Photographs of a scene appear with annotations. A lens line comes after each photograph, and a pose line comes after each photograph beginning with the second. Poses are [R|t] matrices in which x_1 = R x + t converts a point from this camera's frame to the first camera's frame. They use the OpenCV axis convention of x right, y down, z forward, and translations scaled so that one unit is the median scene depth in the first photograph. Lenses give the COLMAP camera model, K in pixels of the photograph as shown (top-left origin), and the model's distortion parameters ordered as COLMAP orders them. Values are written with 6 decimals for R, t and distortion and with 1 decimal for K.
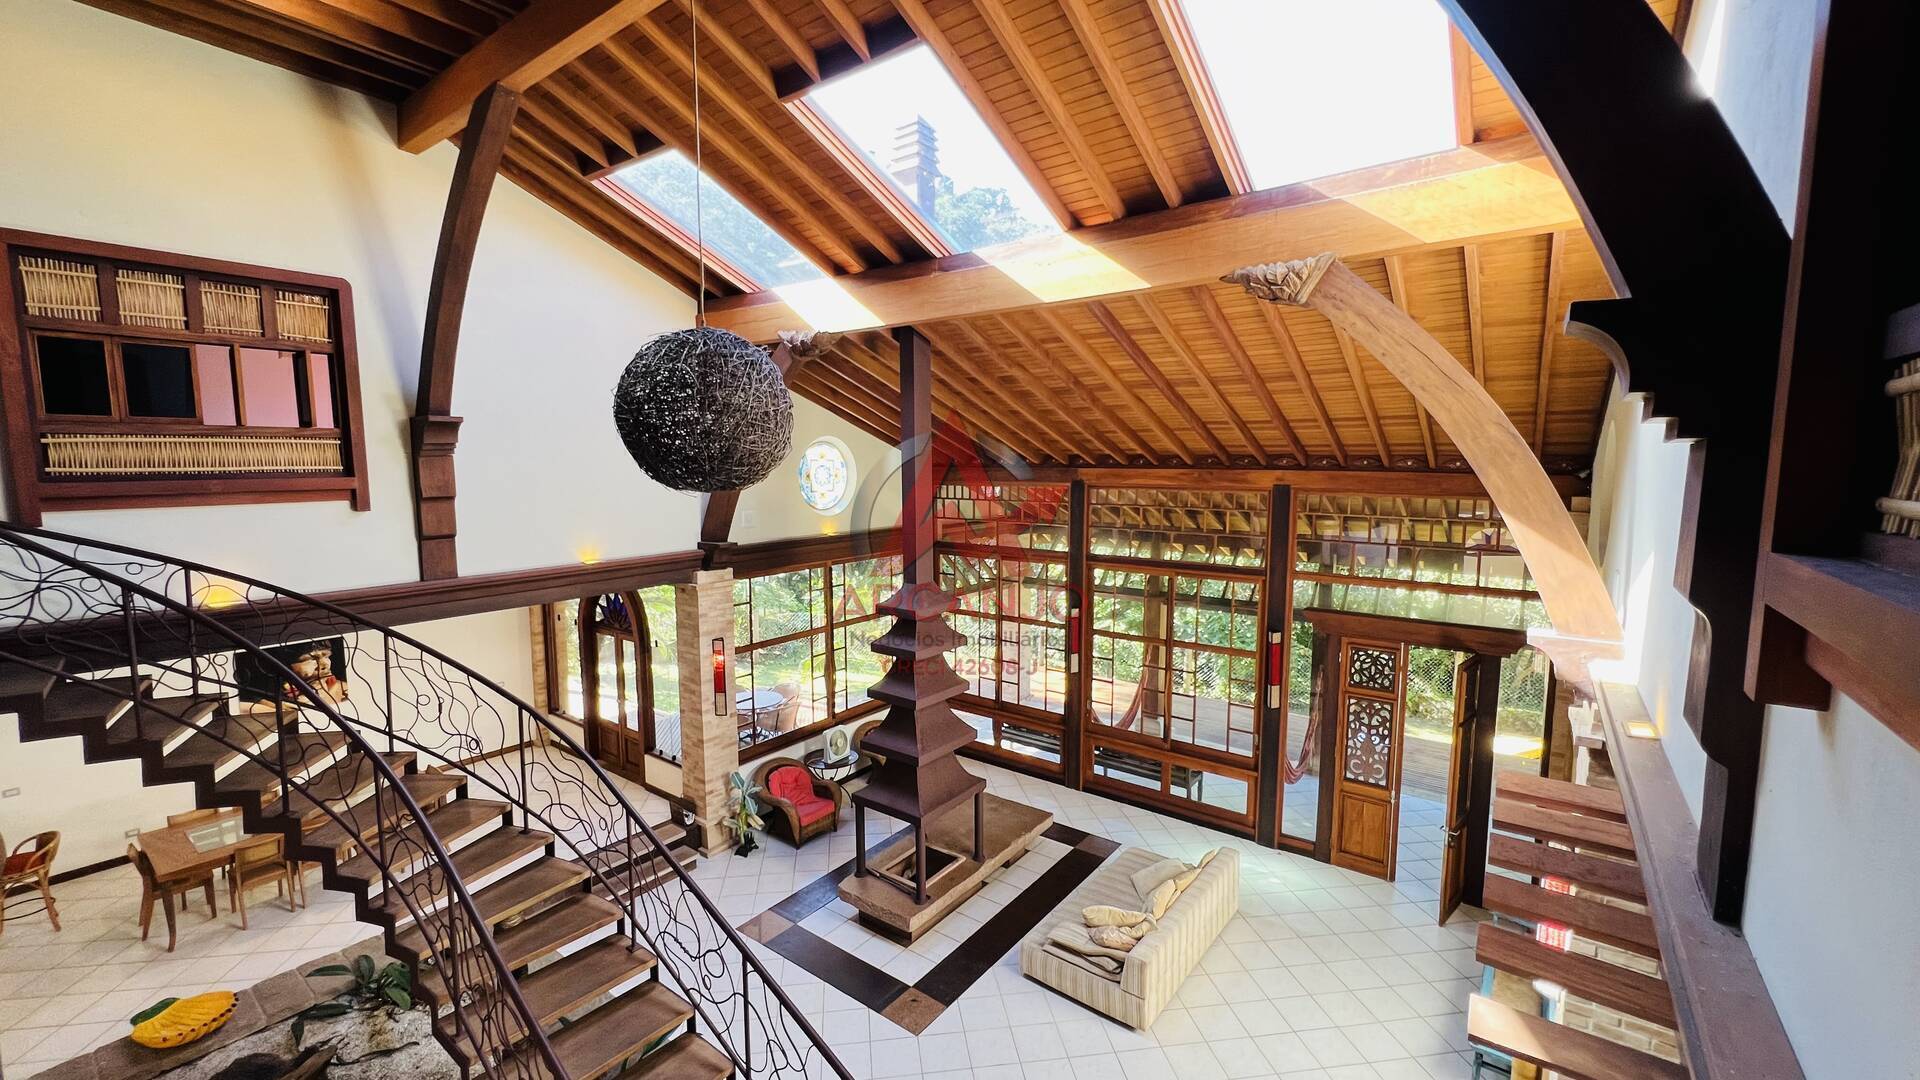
lens RADIAL K [[770.2, 0, 952.8], [0, 770.2, 539.2], [0, 0, 1]] dist [-0.003075, 0.000521]
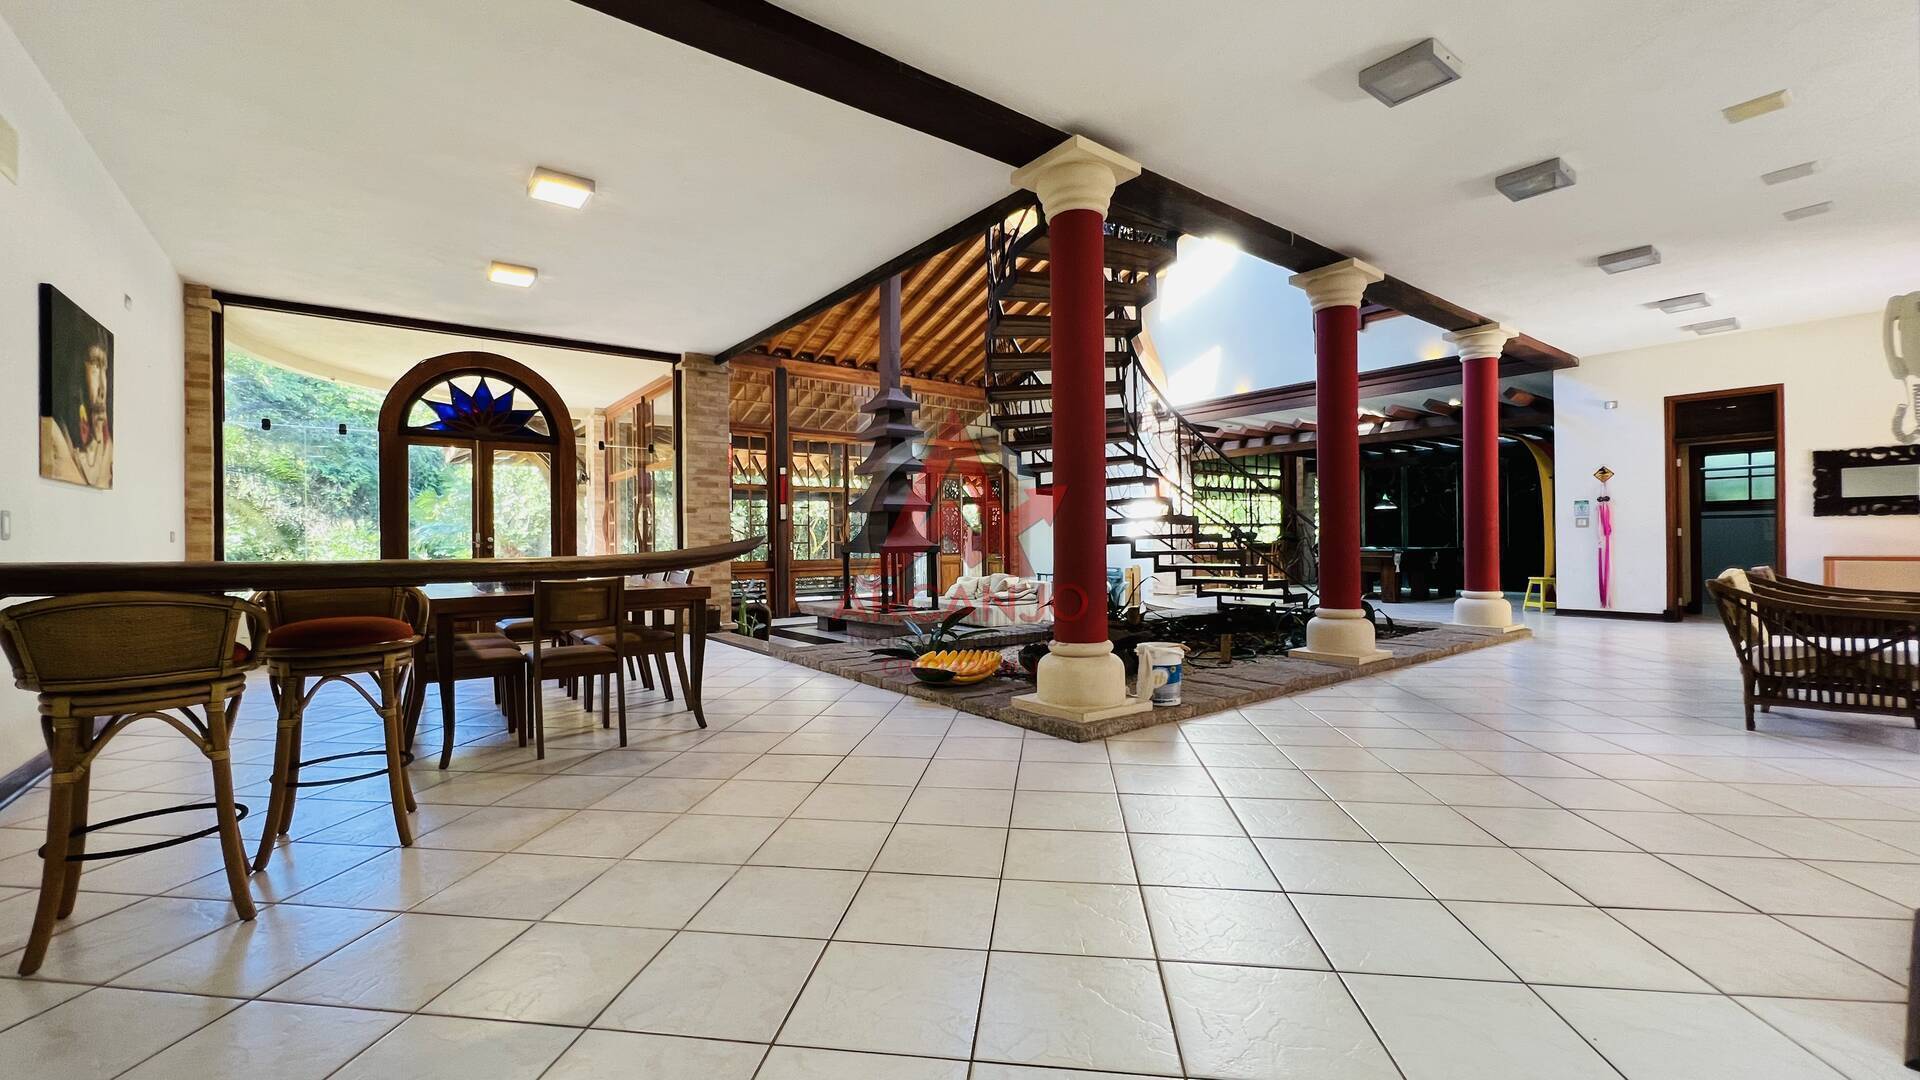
lens RADIAL K [[770.2, 0, 952.8], [0, 770.2, 539.2], [0, 0, 1]] dist [-0.003075, 0.000521]
pose [[0.265484, 0.001805, 0.964113, -1.356235], [0.112763, 0.993077, -0.032911, 0.382604], [-0.957498, 0.117454, 0.263443, 0.570500]]
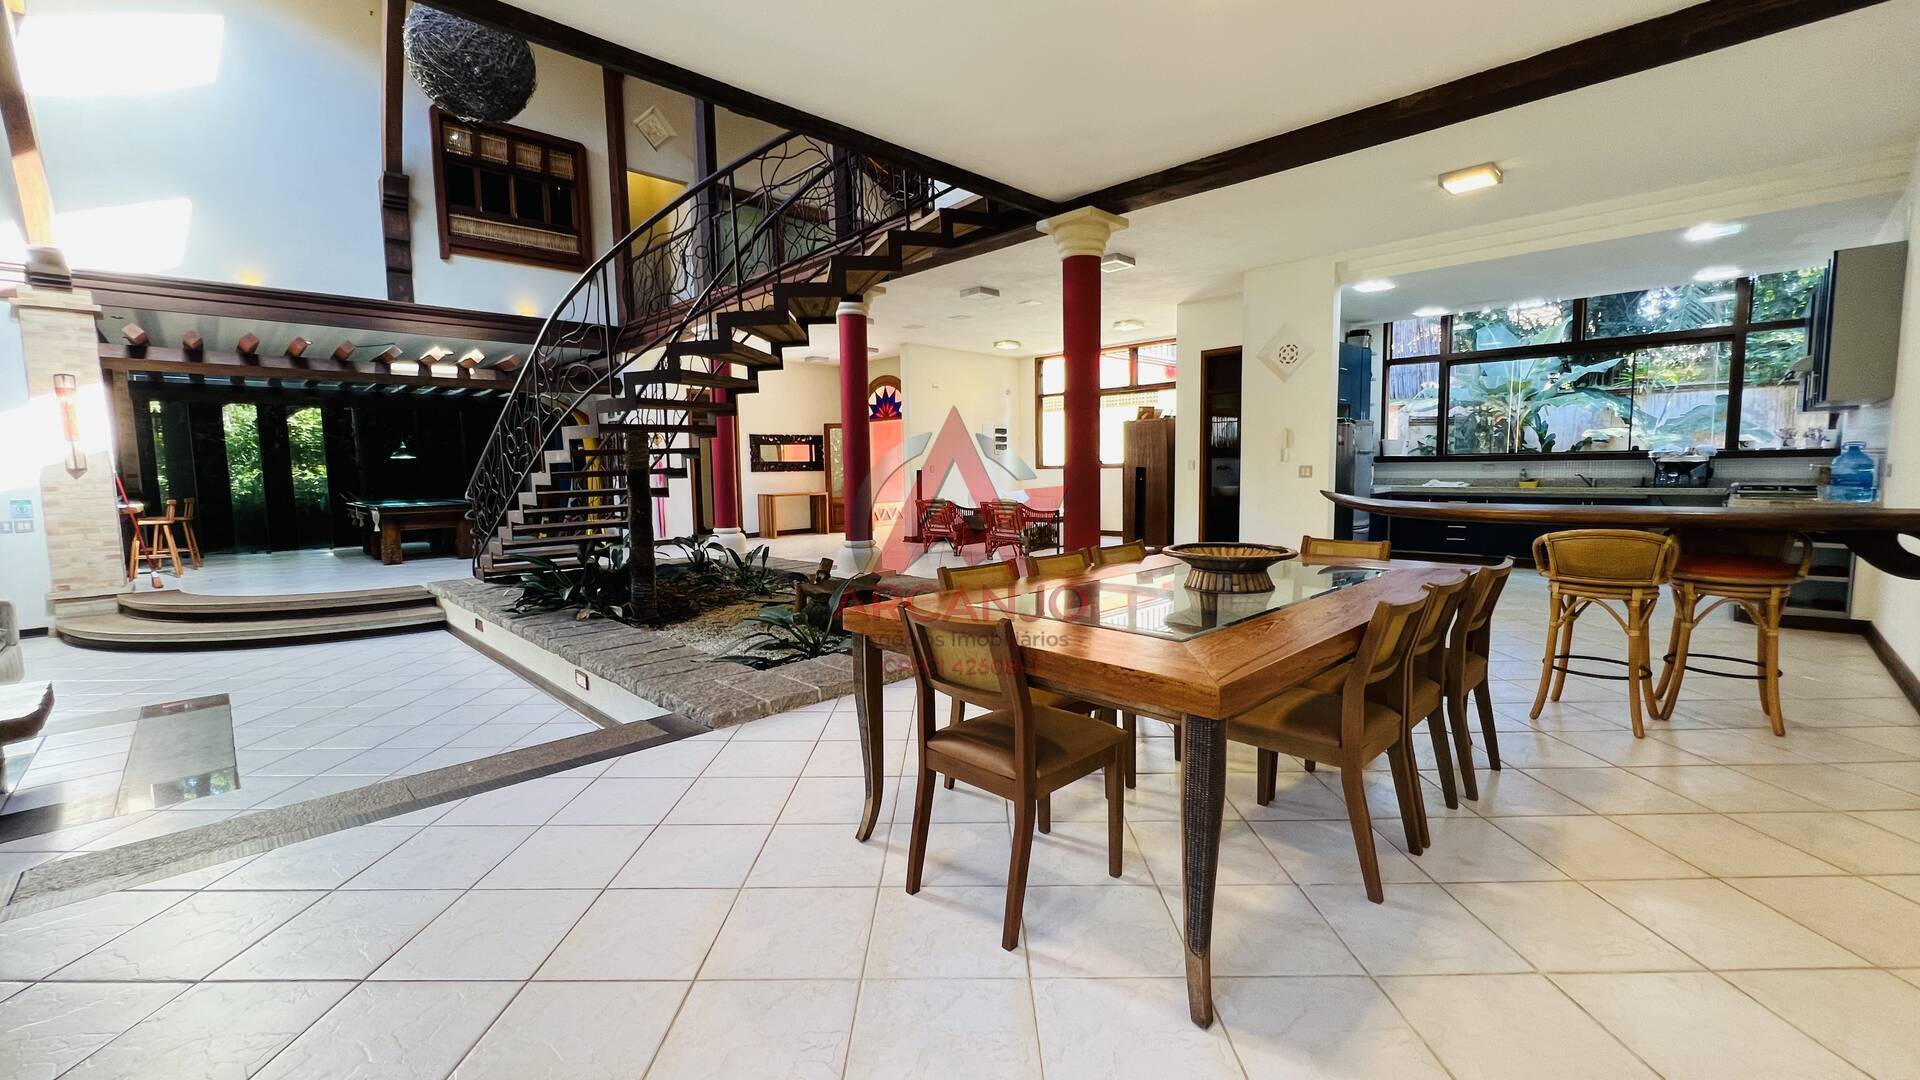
lens RADIAL K [[770.2, 0, 952.8], [0, 770.2, 539.2], [0, 0, 1]] dist [-0.003075, 0.000521]
pose [[-0.988788, 0.004553, 0.149258, -0.810184], [0.034654, 0.979244, 0.199700, 0.267304], [-0.145251, 0.202633, -0.968422, 1.376576]]
